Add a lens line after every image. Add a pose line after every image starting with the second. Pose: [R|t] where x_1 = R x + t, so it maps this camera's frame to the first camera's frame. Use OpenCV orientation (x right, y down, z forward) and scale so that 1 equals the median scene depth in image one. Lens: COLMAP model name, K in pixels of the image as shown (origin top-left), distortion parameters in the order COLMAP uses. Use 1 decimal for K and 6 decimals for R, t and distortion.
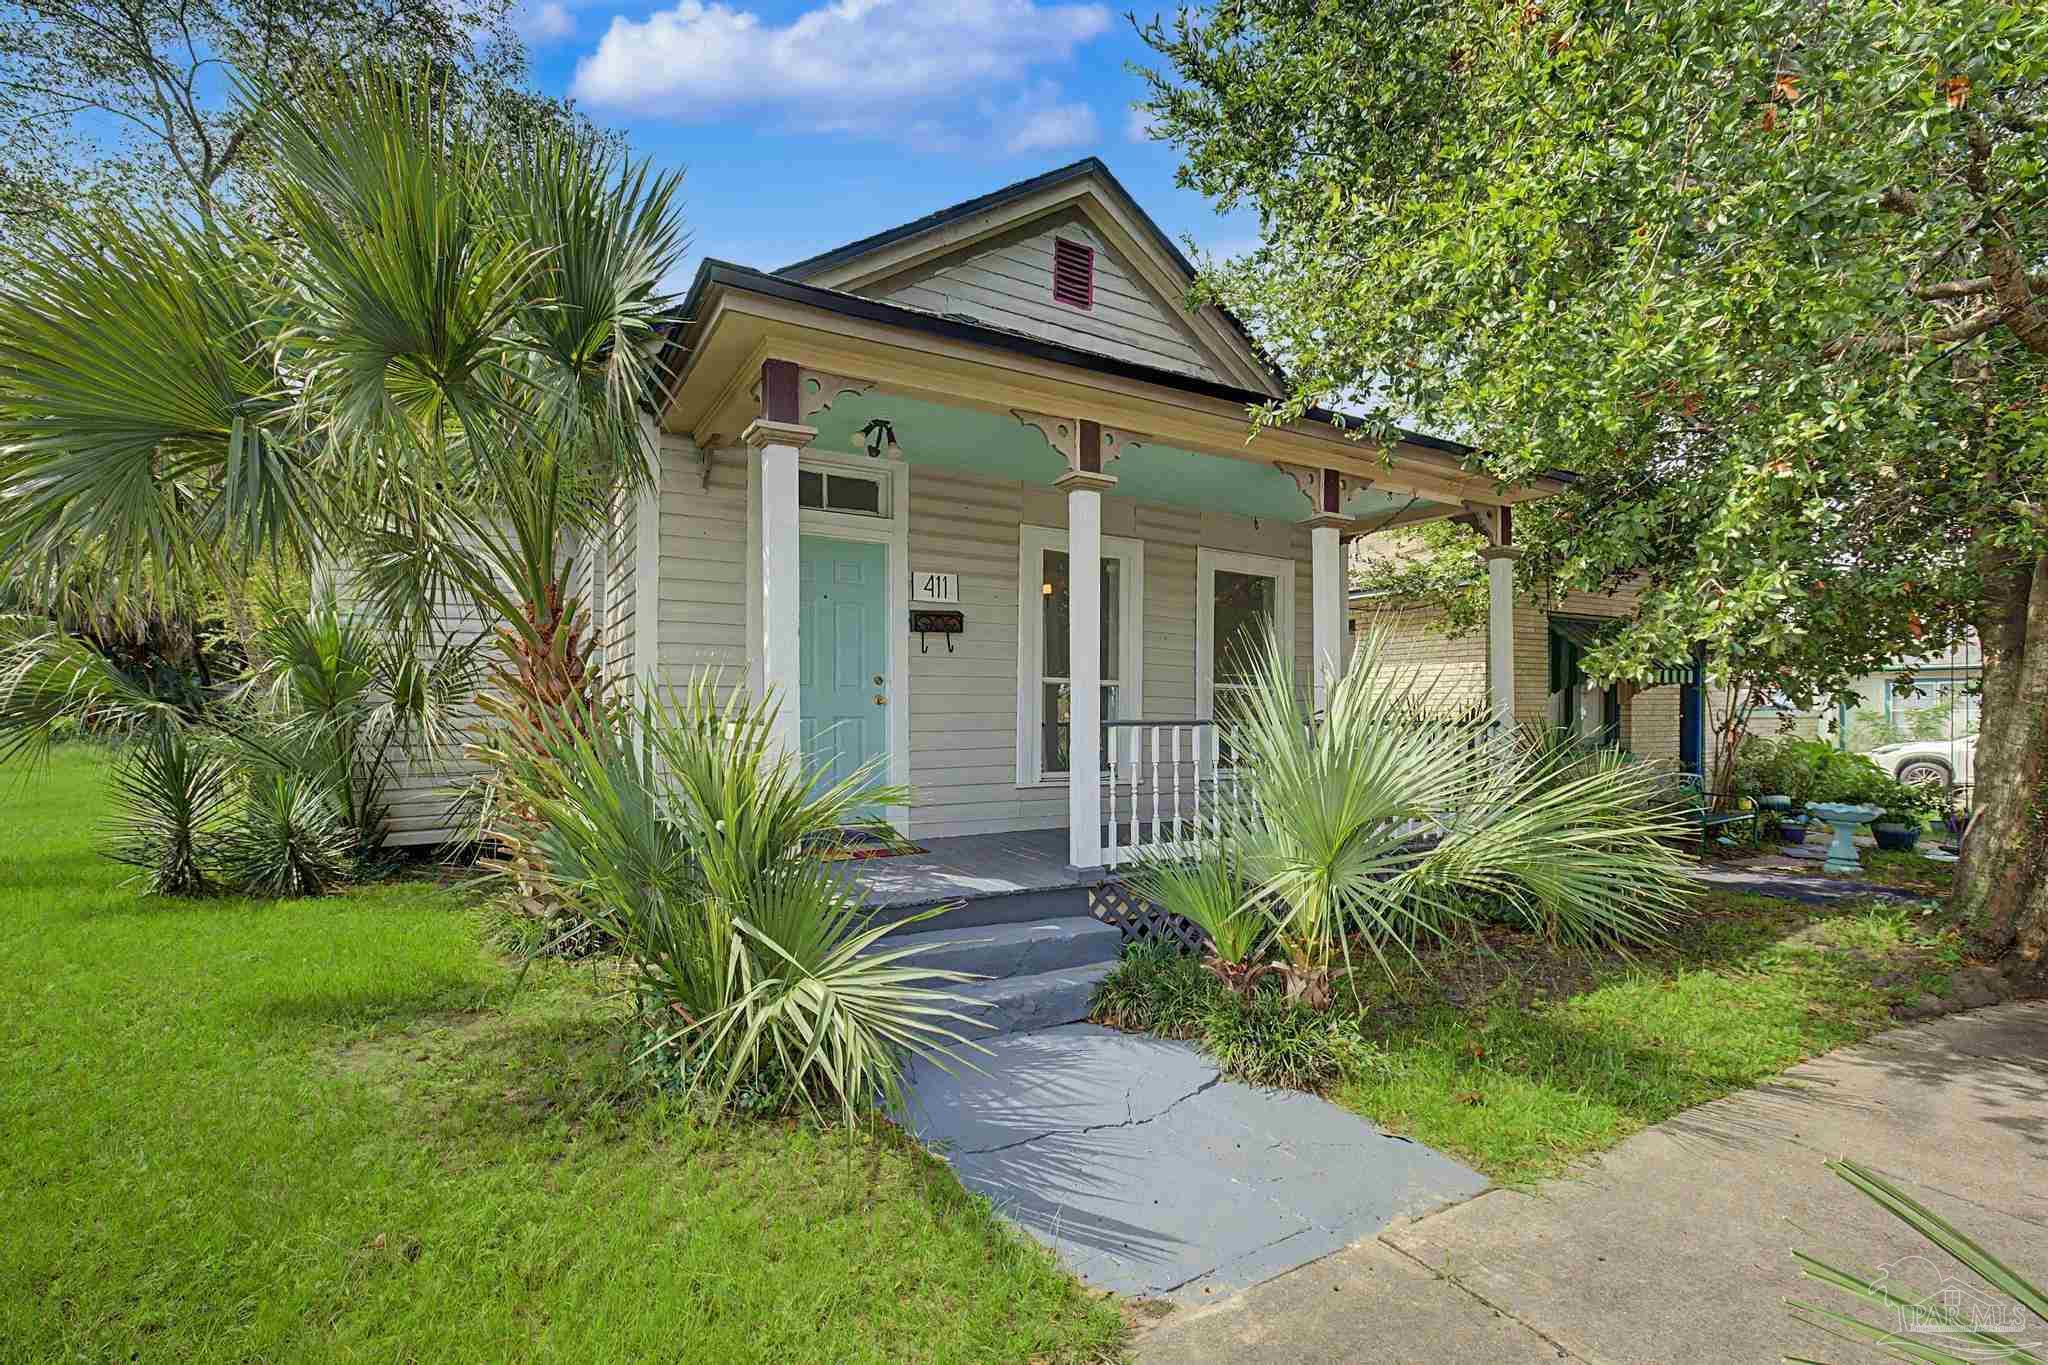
lens RADIAL K [[924.3, 0, 1015.3], [0, 924.3, 704.1], [0, 0, 1]] dist [0.000963, -0.000071]
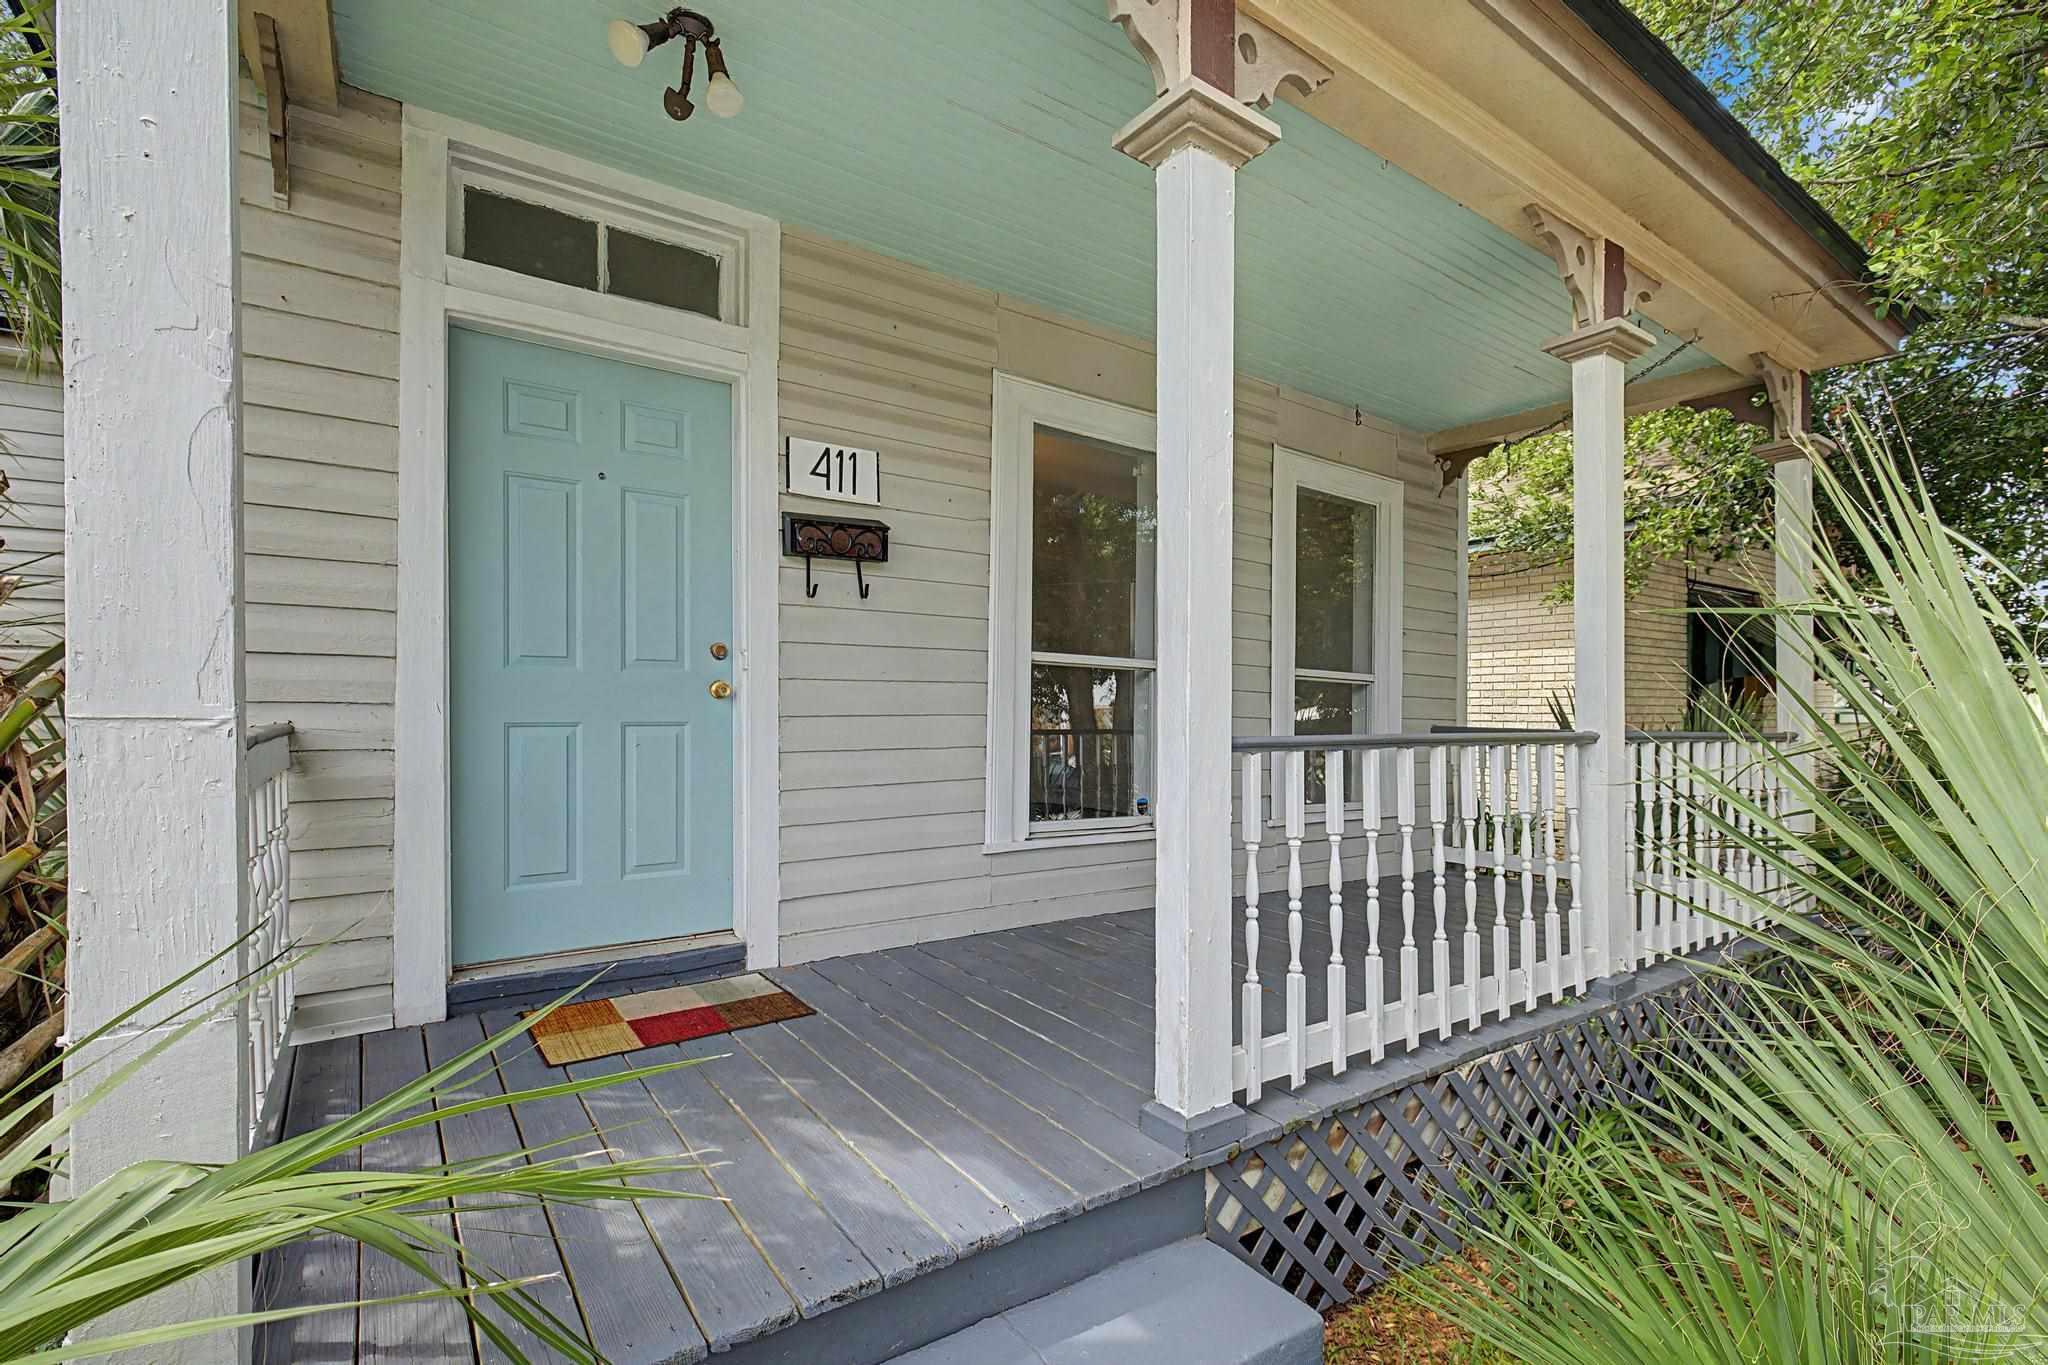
lens RADIAL K [[924.3, 0, 1015.3], [0, 924.3, 704.1], [0, 0, 1]] dist [0.000963, -0.000071]
pose [[0.996888, 0.003432, 0.078761, -0.026187], [-0.003442, 0.999994, -0.000004, 0.002333], [-0.078761, -0.000267, 0.996893, 0.481377]]
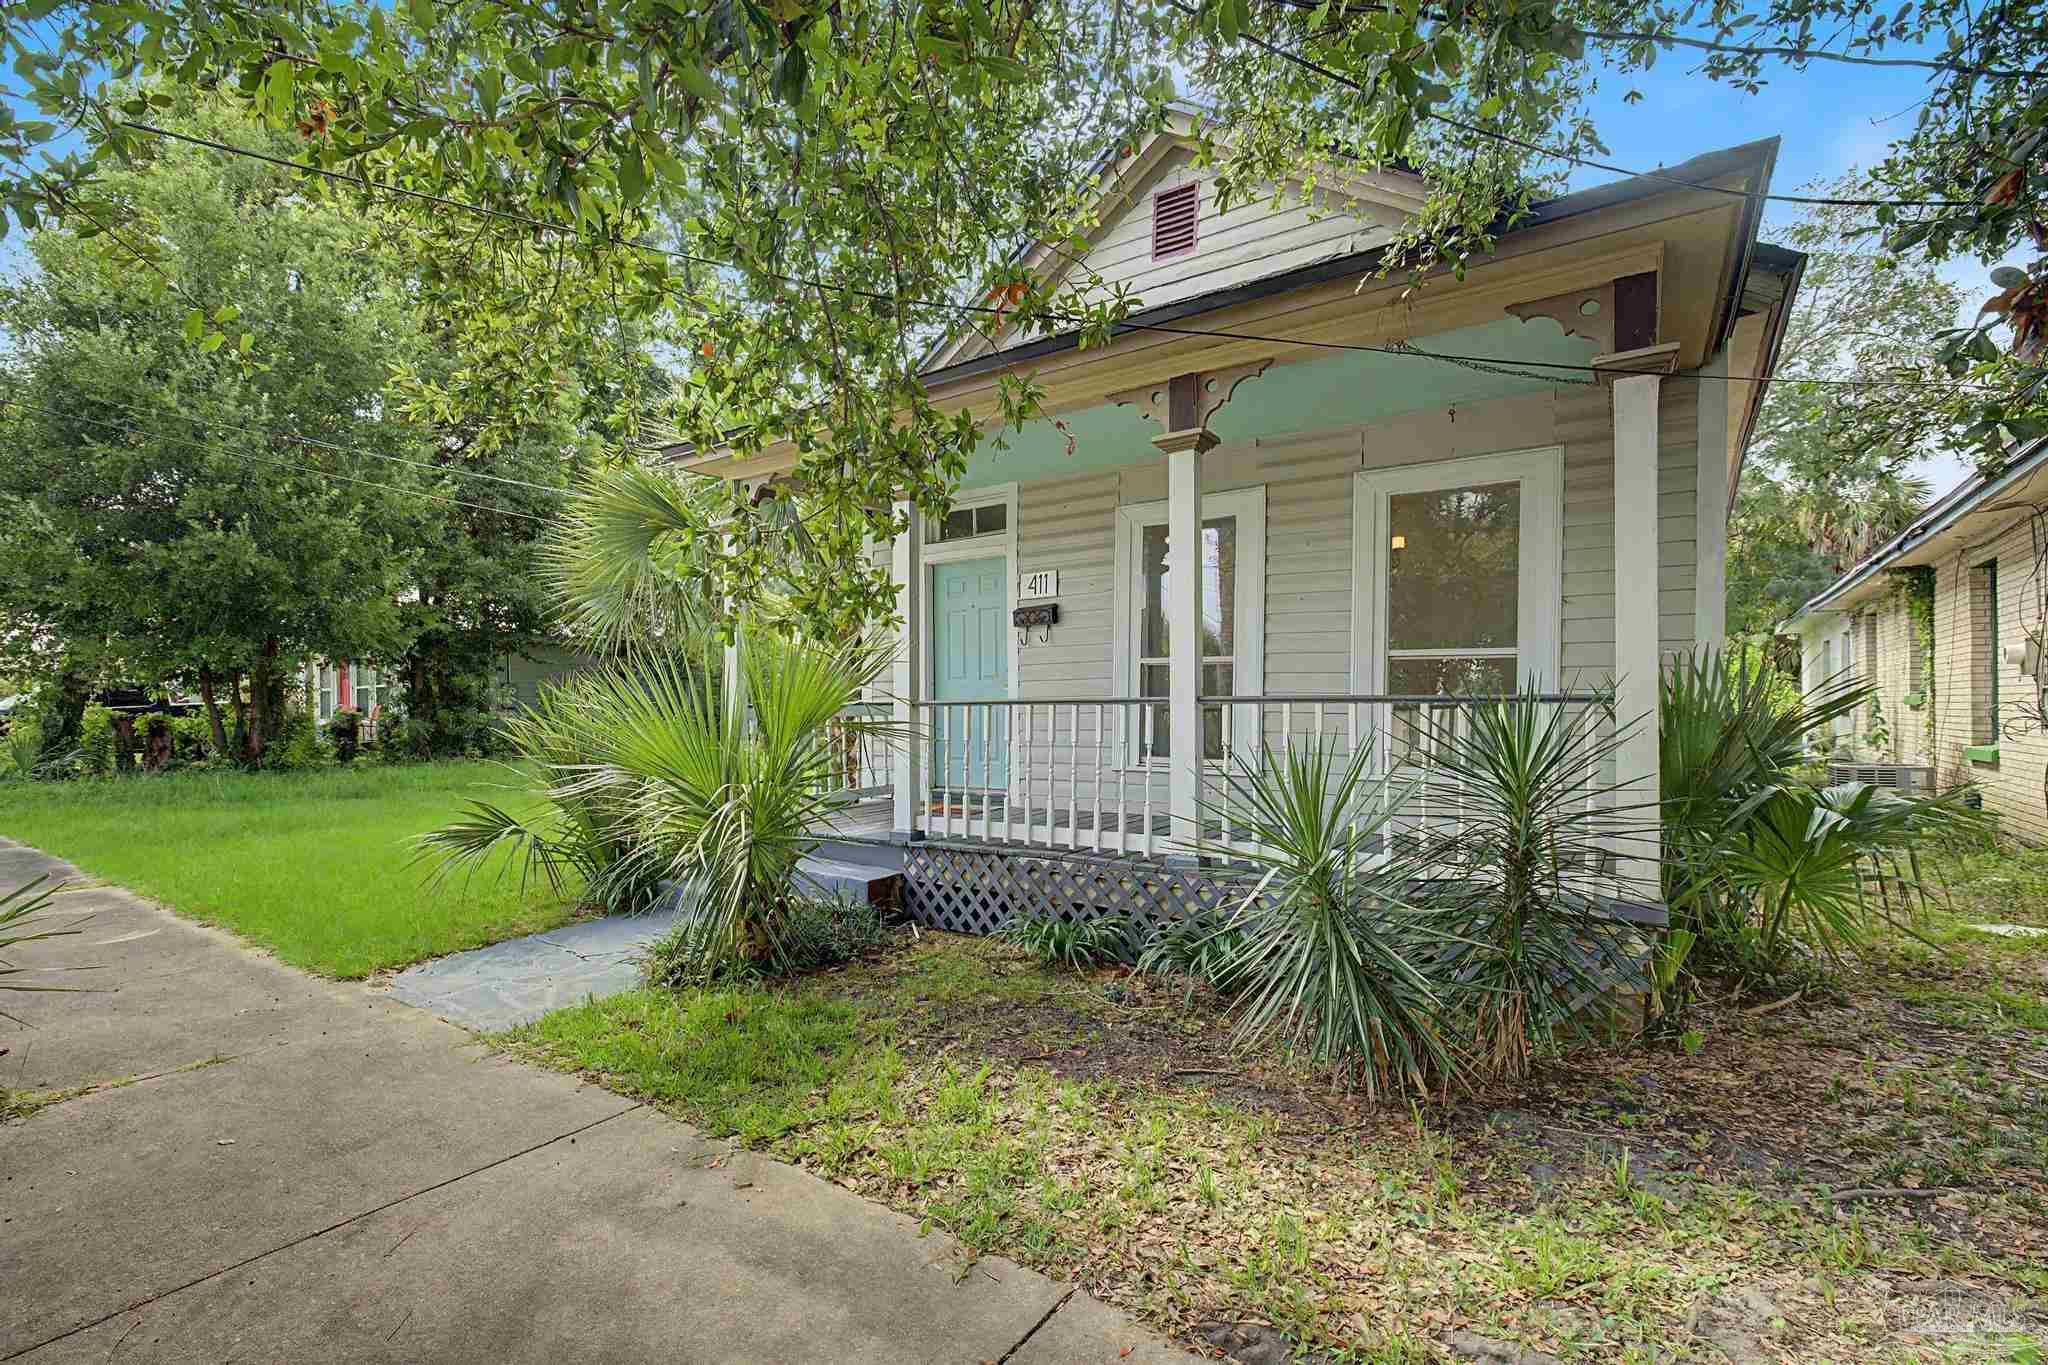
lens RADIAL K [[942.1, 0, 1029.8], [0, 942.1, 698.6], [0, 0, 1]] dist [0.033589, 0.000012]
pose [[0.421492, -0.028387, -0.906388, 0.945737], [0.020794, 0.999550, -0.021635, 0.036338], [0.906594, -0.009729, 0.421893, 0.506799]]
